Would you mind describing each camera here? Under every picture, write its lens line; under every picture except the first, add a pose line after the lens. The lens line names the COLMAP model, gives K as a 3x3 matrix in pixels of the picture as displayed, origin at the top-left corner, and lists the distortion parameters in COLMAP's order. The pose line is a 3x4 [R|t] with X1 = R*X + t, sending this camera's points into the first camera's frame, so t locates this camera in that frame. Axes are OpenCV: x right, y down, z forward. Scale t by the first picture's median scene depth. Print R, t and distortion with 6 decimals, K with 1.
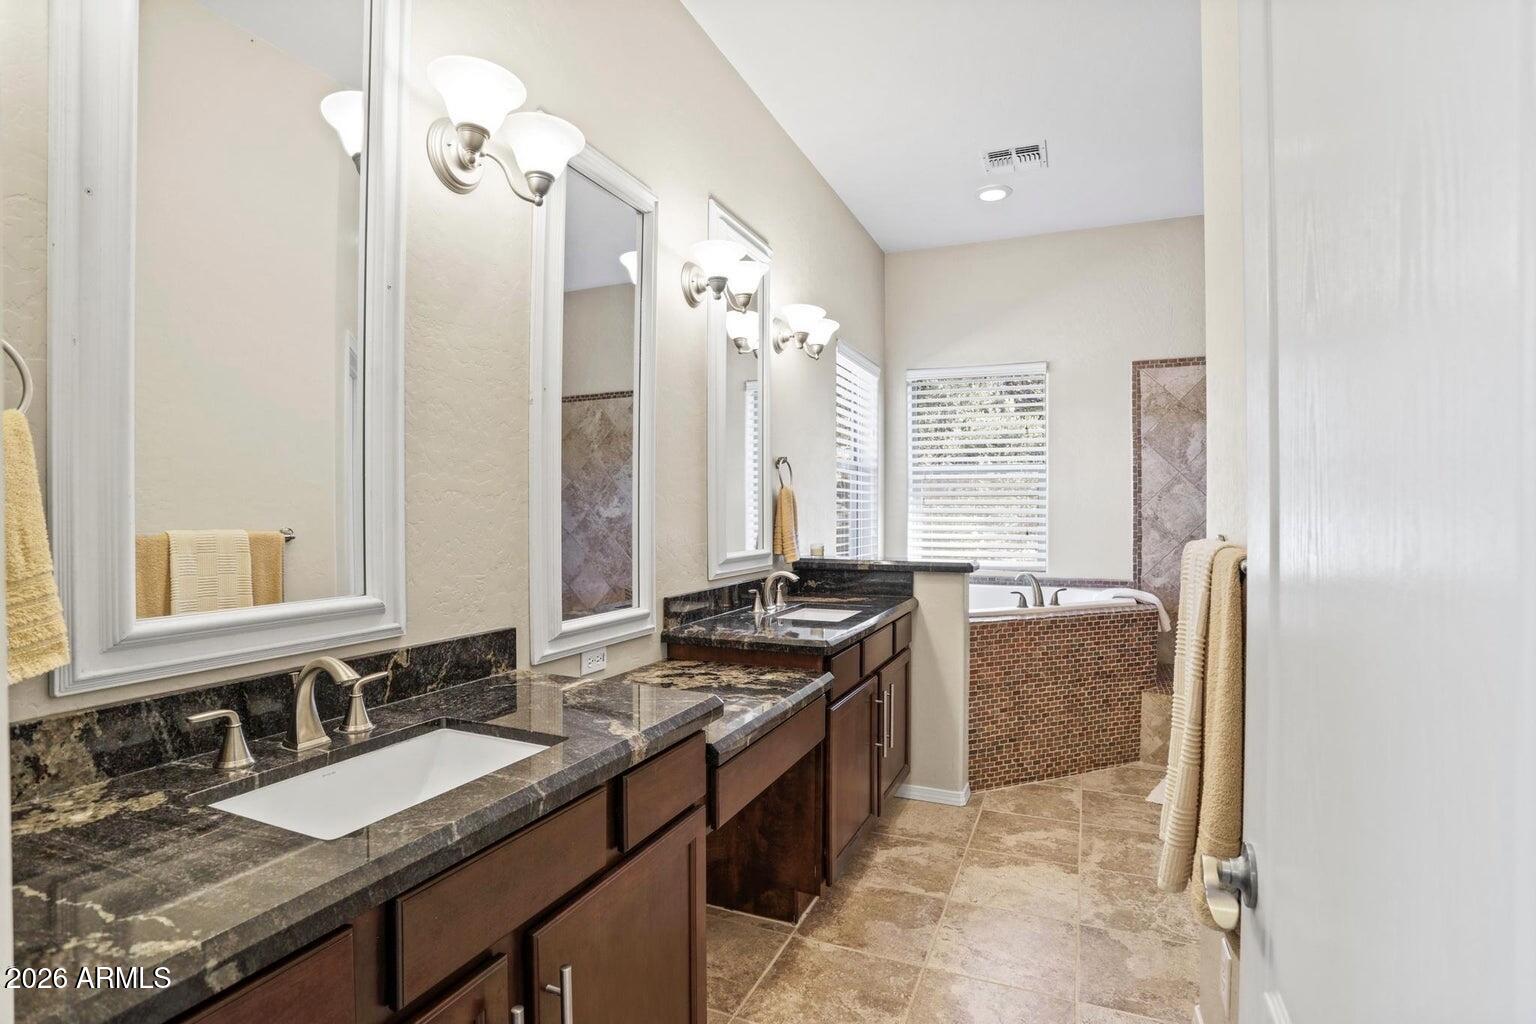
lens RADIAL K [[748.7, 0, 772.7], [0, 748.7, 504.8], [0, 0, 1]] dist [-0.048485, 0.000509]
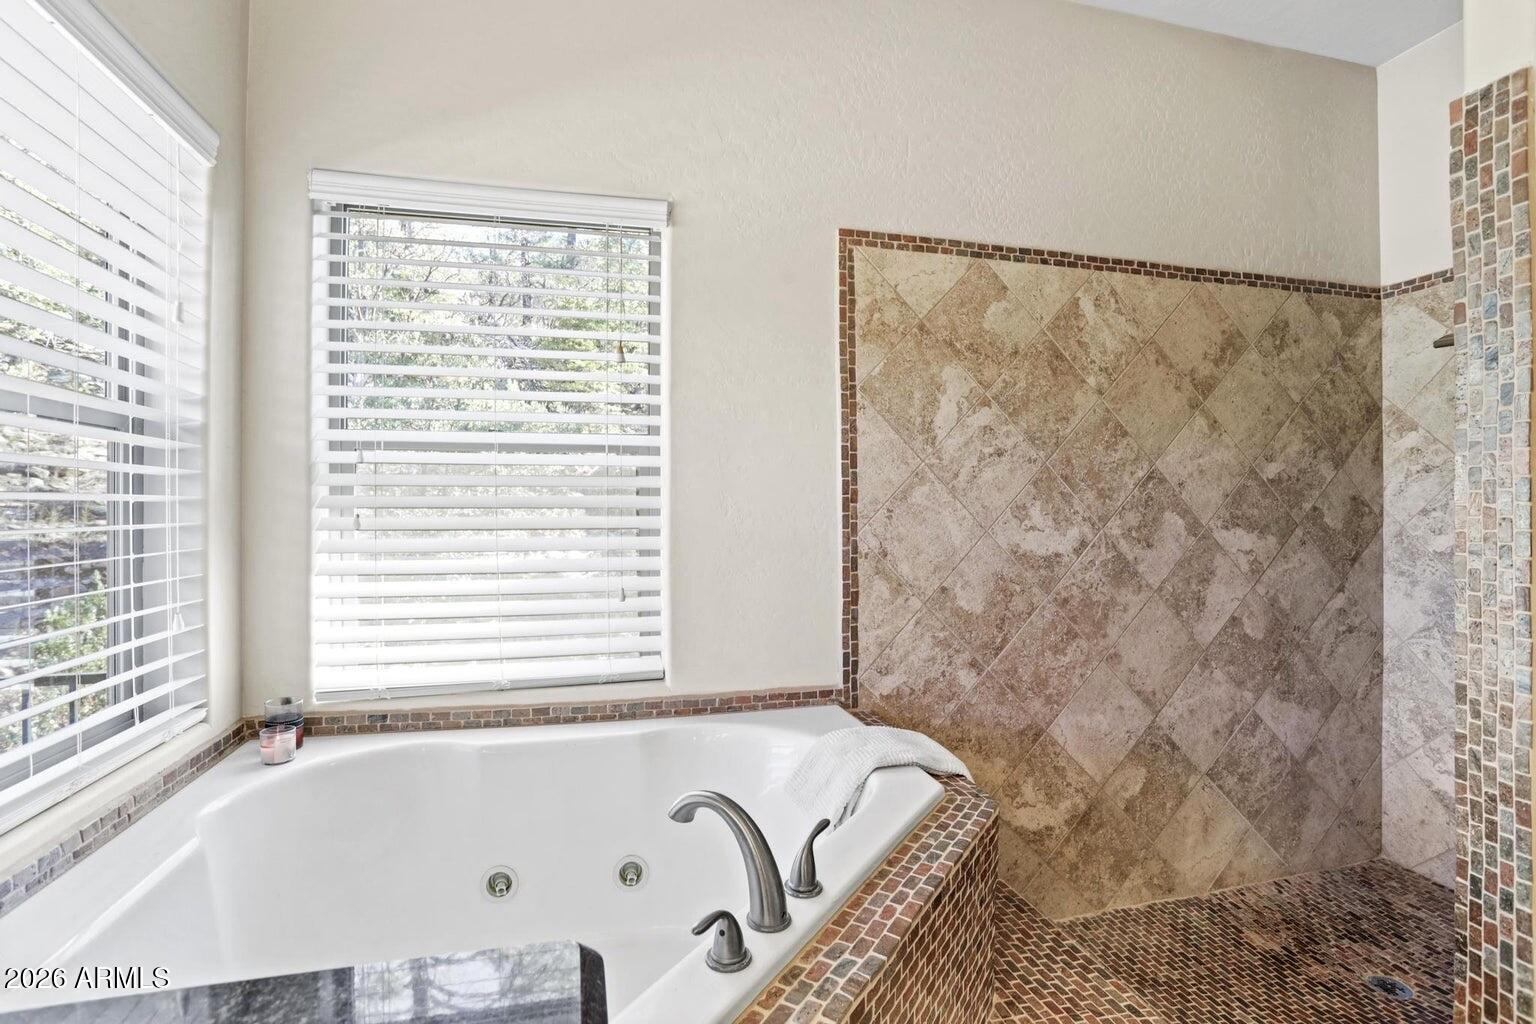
lens RADIAL K [[748.7, 0, 772.7], [0, 748.7, 504.8], [0, 0, 1]] dist [-0.048485, 0.000509]
pose [[0.792846, -0.000582, 0.609422, 0.159272], [0.000074, 1.000000, 0.000859, -0.014838], [-0.609422, -0.000636, 0.792846, 0.647630]]
